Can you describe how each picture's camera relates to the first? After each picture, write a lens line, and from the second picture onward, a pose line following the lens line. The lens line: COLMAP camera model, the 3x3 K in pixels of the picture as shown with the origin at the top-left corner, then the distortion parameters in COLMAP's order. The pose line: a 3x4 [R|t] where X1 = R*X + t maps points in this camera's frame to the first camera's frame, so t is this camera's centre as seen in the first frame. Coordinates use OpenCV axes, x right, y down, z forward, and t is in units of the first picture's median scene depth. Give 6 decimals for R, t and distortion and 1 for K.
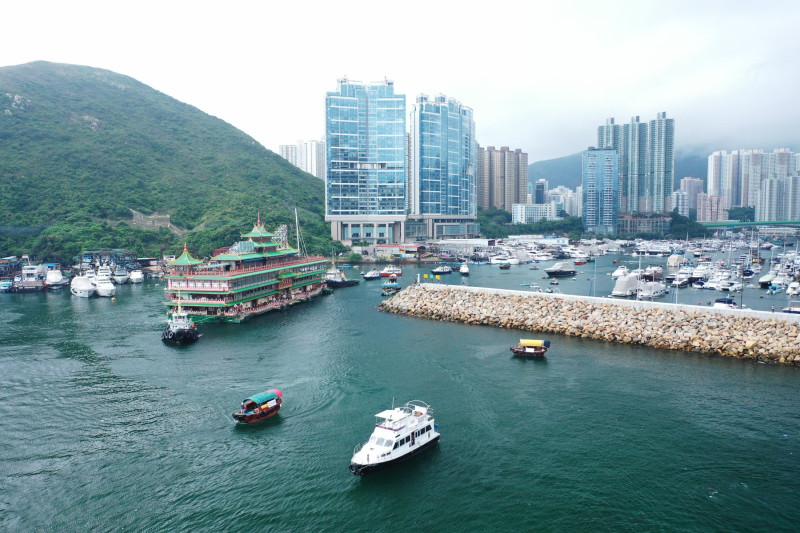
lens RADIAL K [[626.8, 0, 400.8], [0, 626.8, 267.9], [0, 0, 1]] dist [-0.001162, -0.014624]
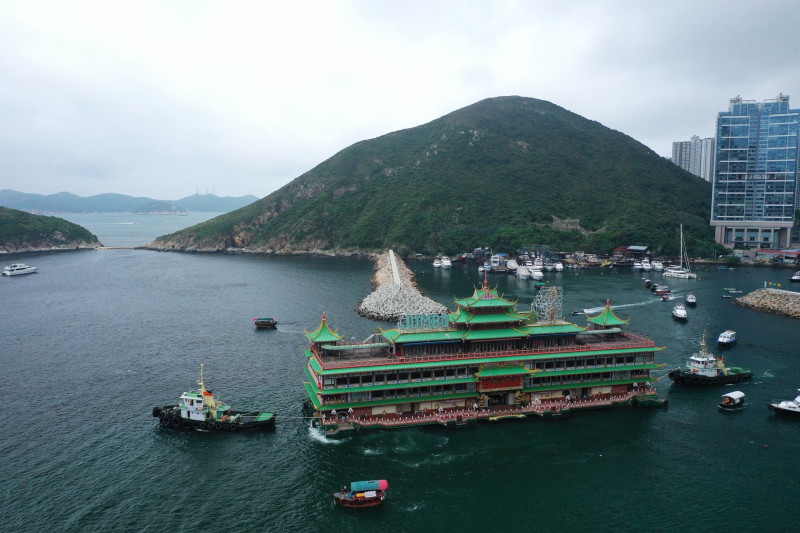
lens RADIAL K [[626.8, 0, 400.2], [0, 626.8, 270.0], [0, 0, 1]] dist [-0.001162, -0.014624]
pose [[0.828067, 0.066535, -0.556667, 0.053290], [-0.050742, 0.997752, 0.043774, -0.015142], [0.558328, -0.008002, 0.829582, -0.268828]]
